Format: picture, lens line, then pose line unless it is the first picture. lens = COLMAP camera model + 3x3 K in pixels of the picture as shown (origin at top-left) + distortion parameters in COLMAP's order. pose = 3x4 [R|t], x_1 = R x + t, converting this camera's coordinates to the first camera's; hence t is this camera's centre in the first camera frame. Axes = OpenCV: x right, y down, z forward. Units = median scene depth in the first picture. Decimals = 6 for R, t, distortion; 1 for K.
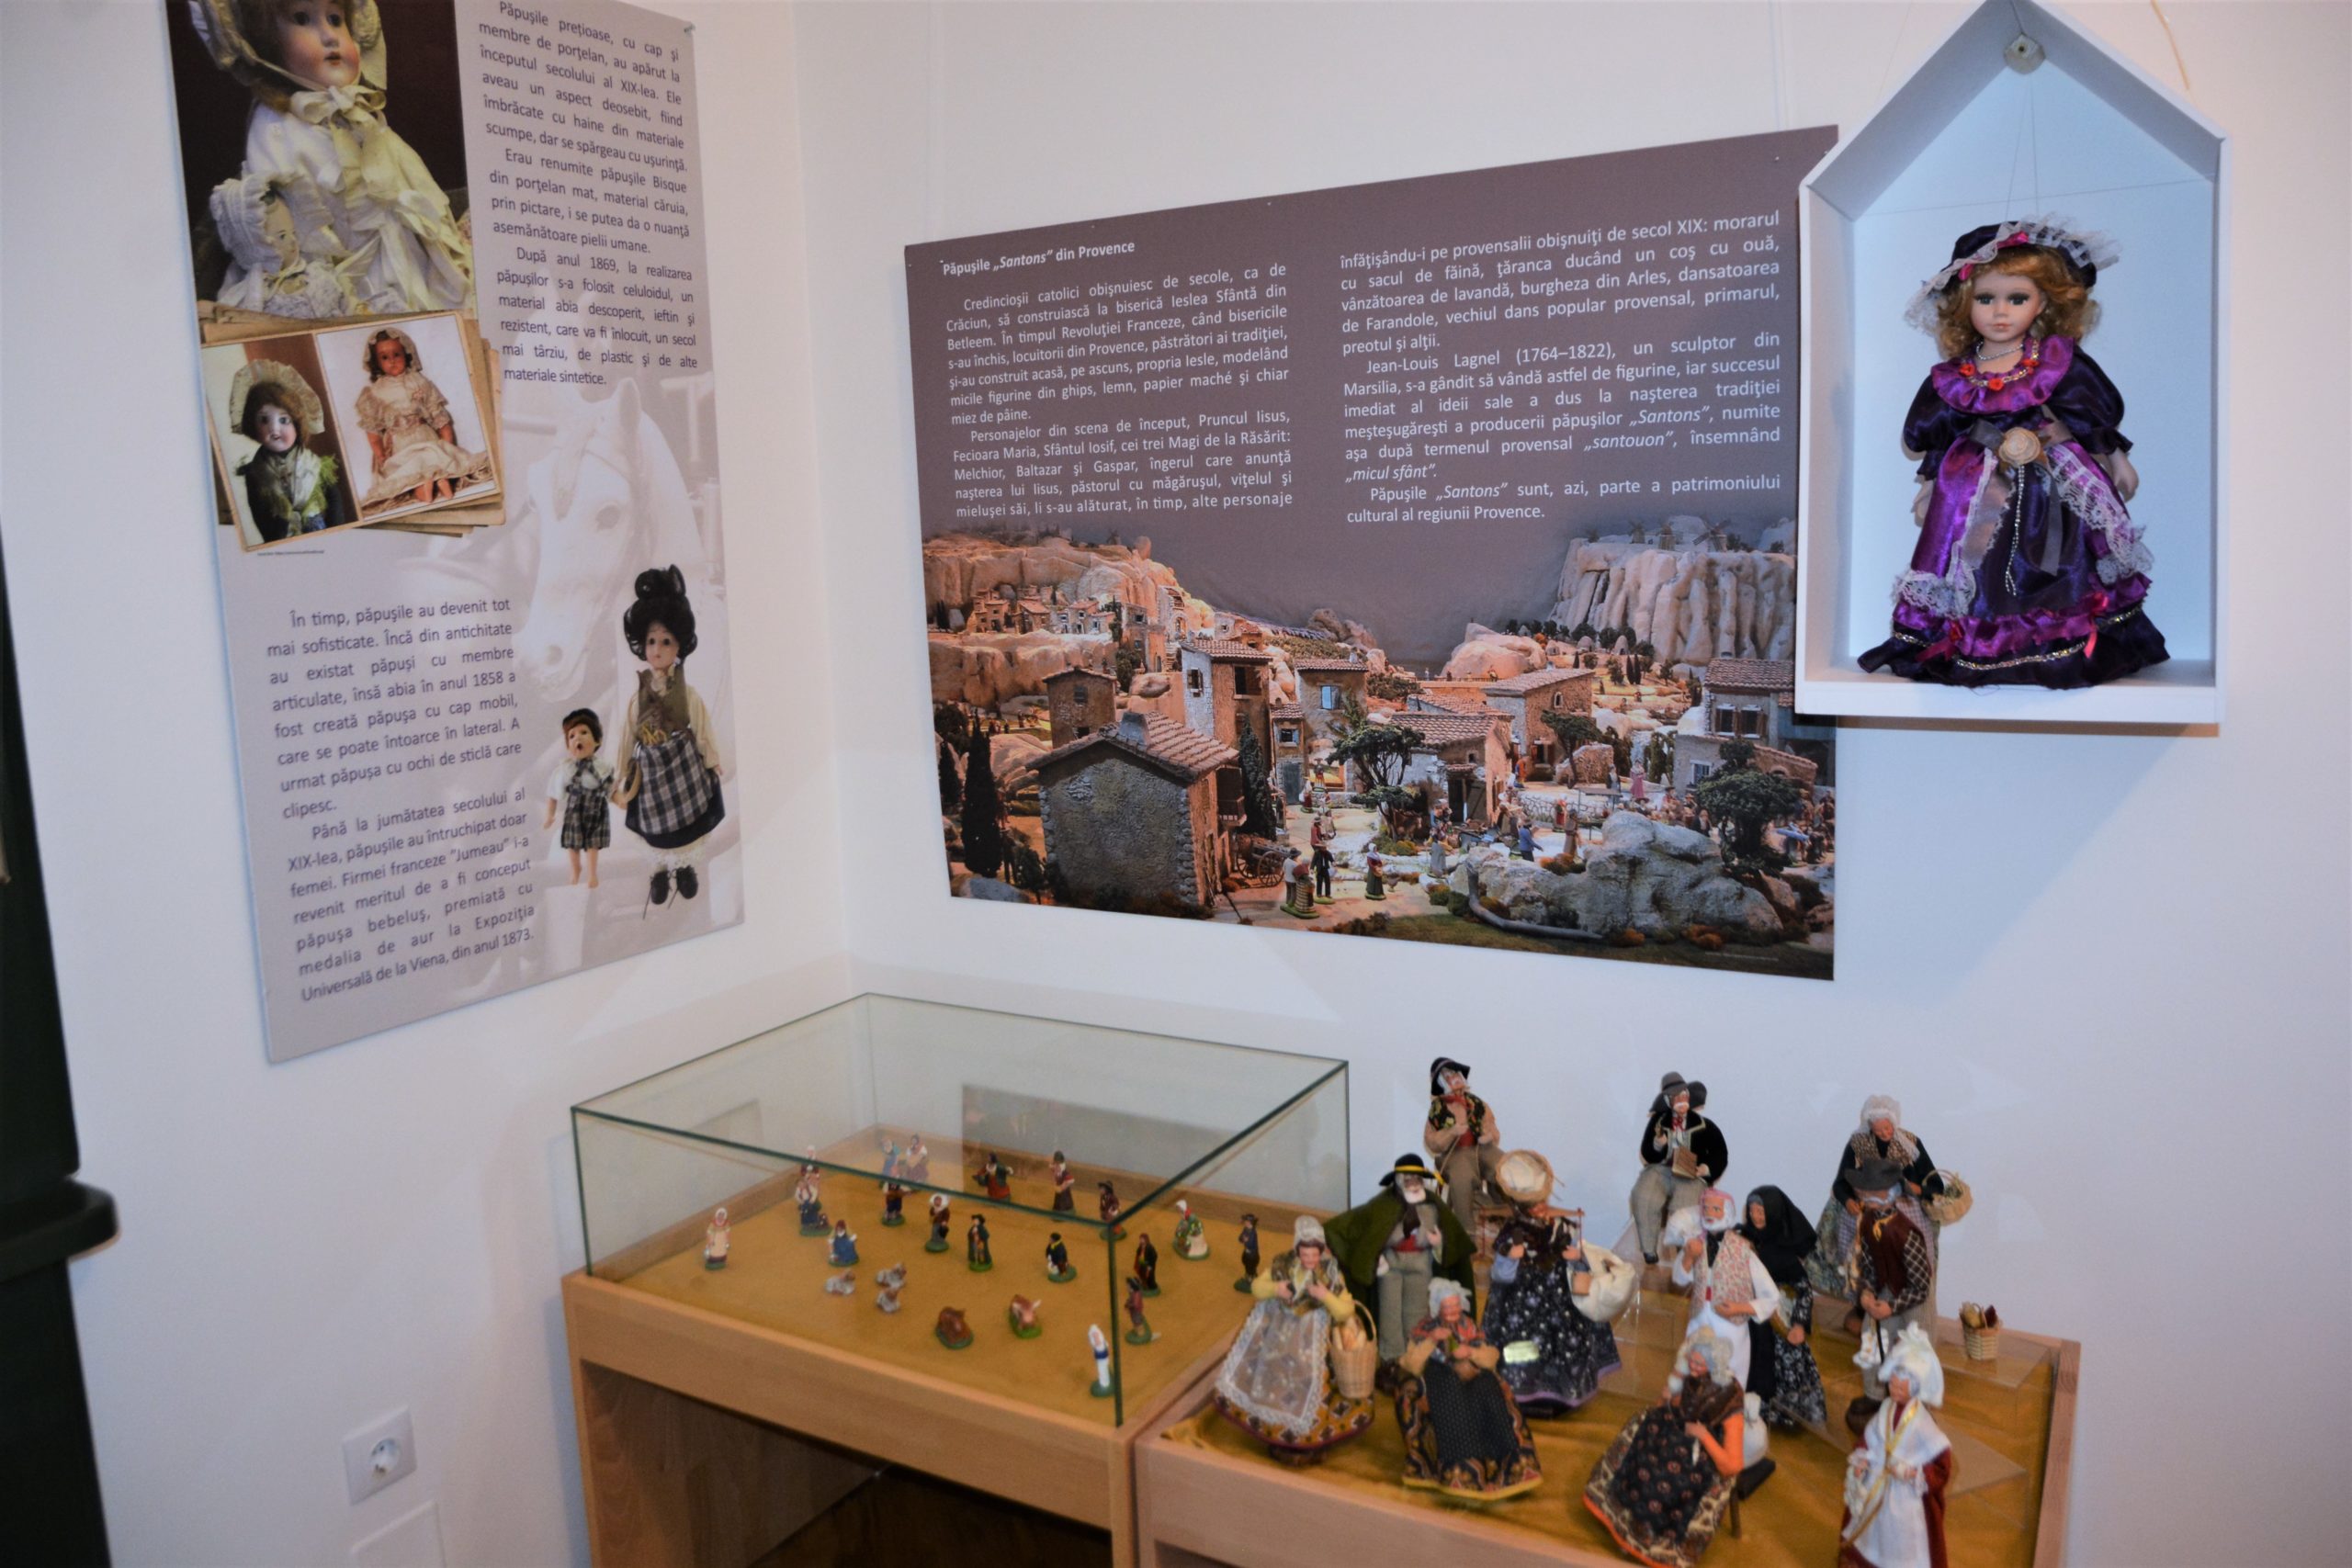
lens RADIAL K [[1716.5, 0, 1174.6], [0, 1716.5, 765.0], [0, 0, 1]] dist [-0.099817, 0.041892]
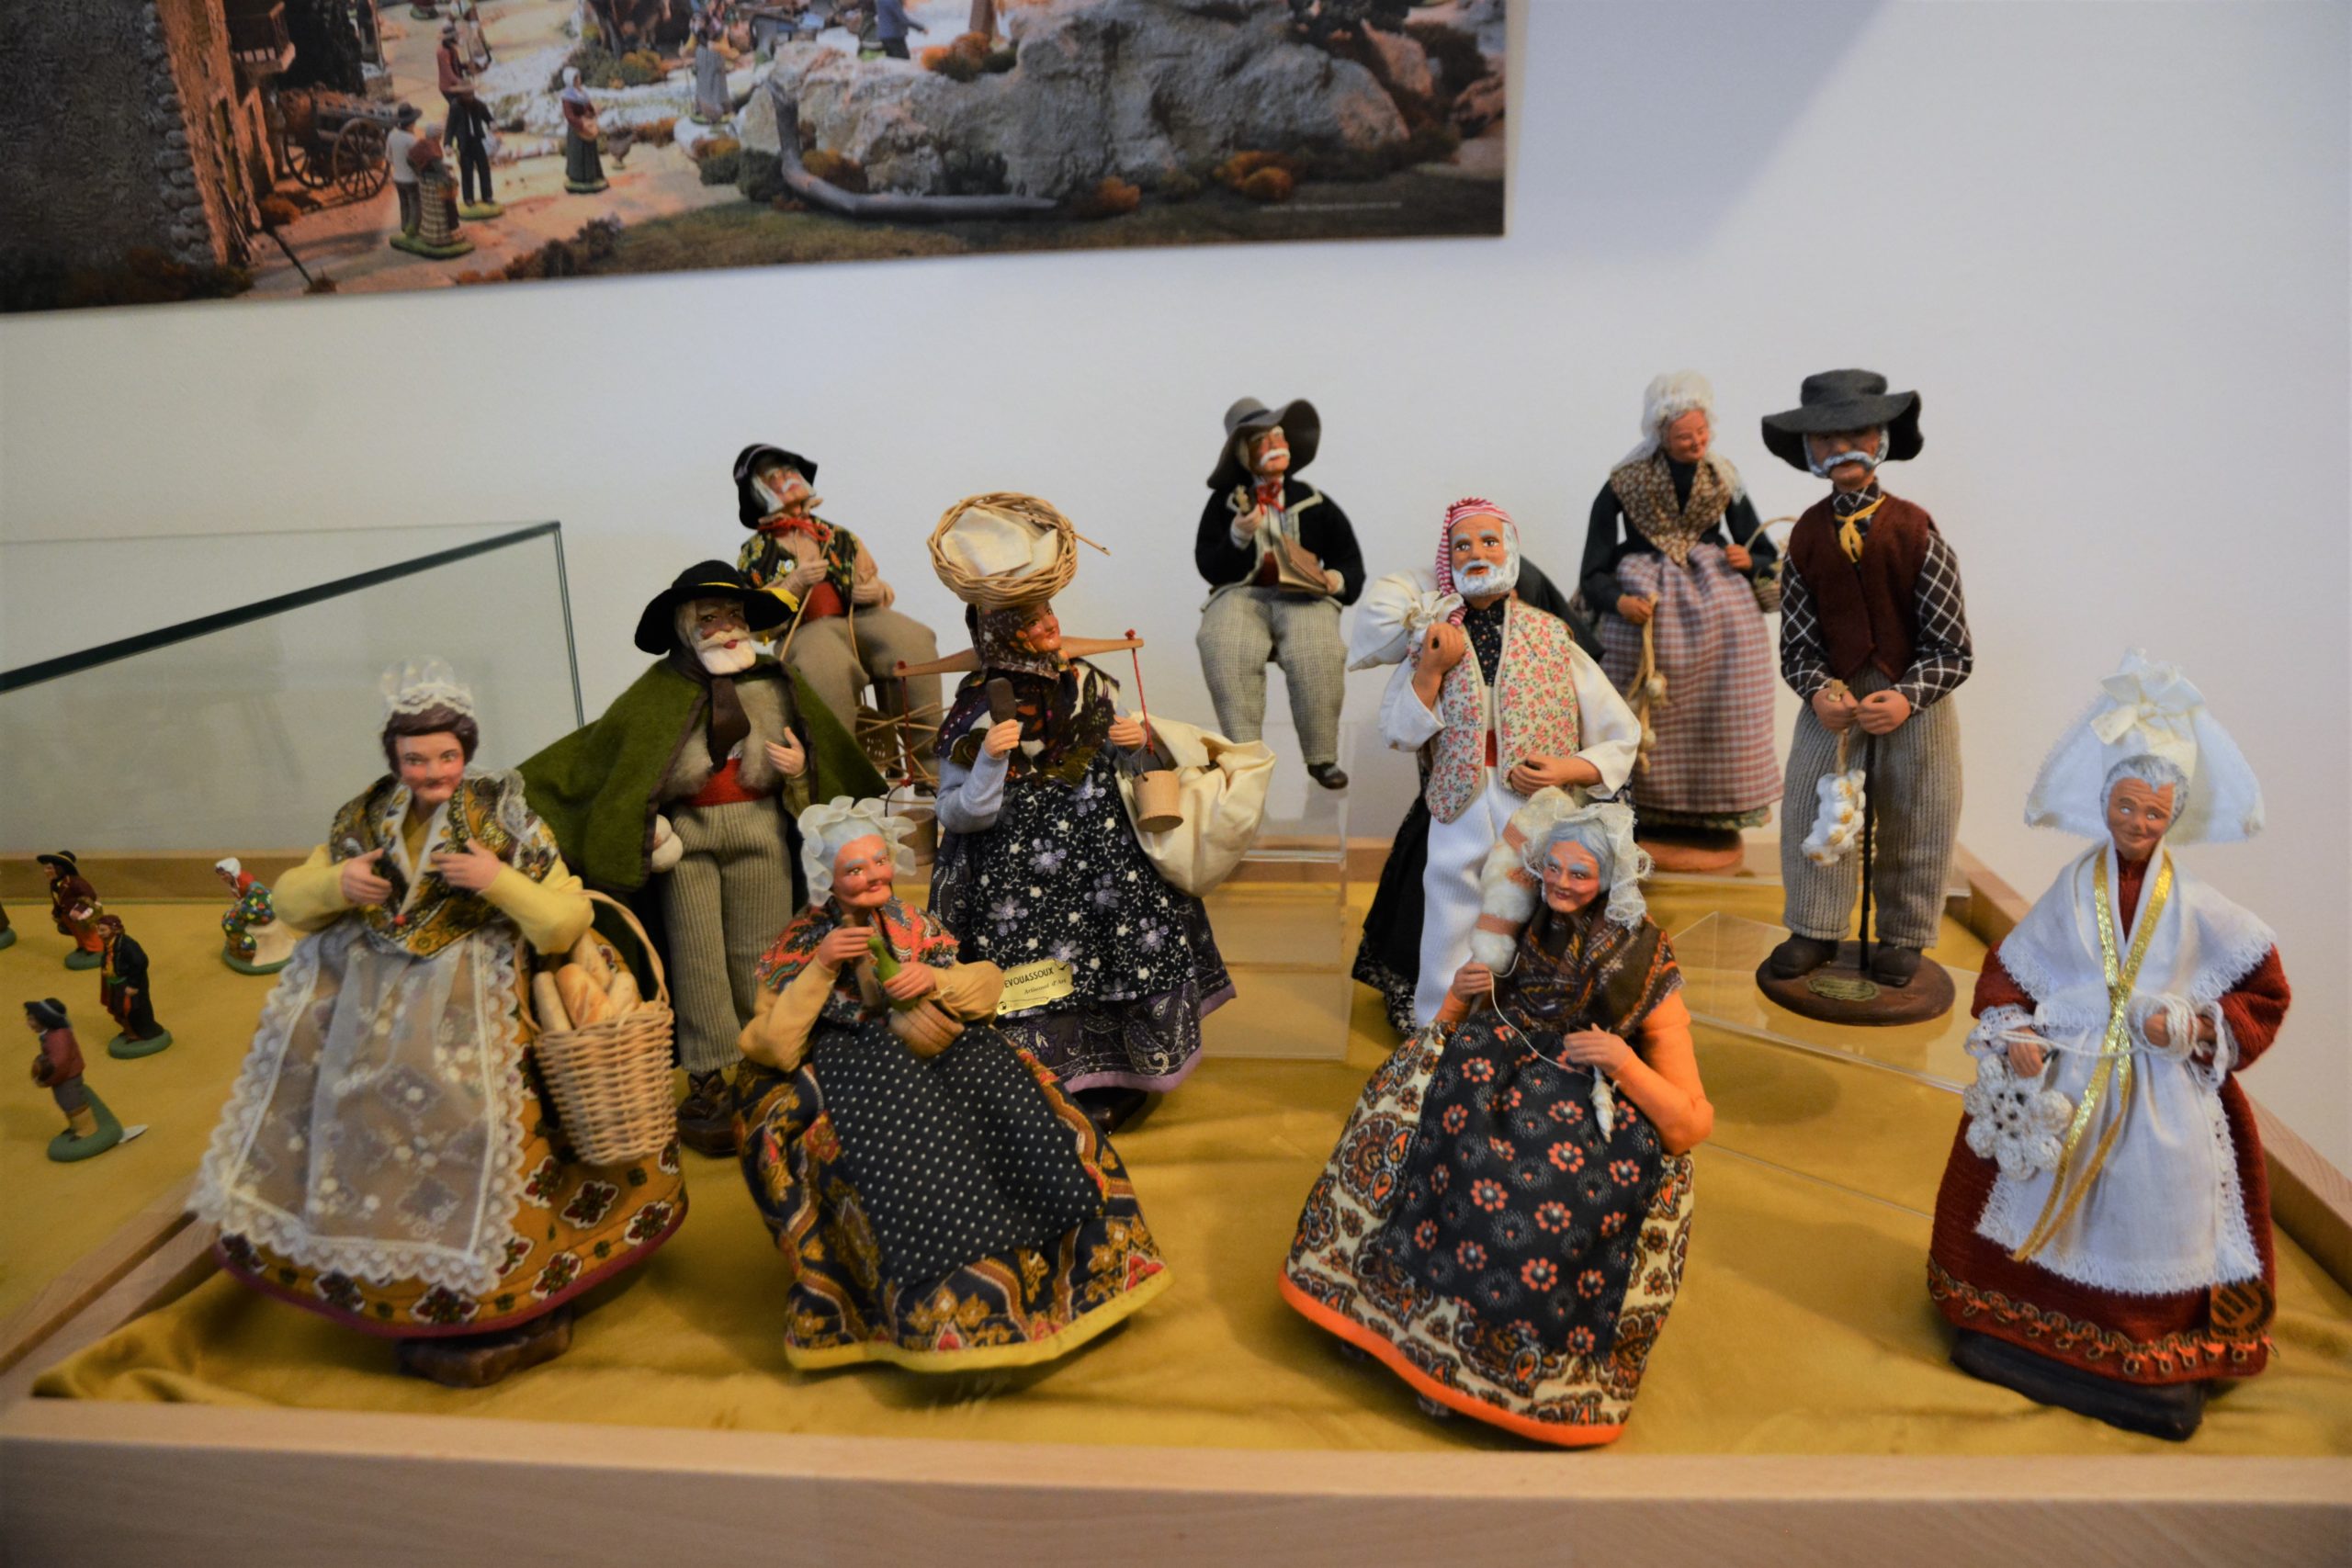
lens RADIAL K [[1716.5, 0, 1226.3], [0, 1716.5, 763.7], [0, 0, 1]] dist [-0.099817, 0.041892]
pose [[0.896931, -0.108418, 0.428673, 0.075825], [0.059999, 0.990349, 0.124937, 0.250331], [-0.438082, -0.086340, 0.894779, 0.624621]]
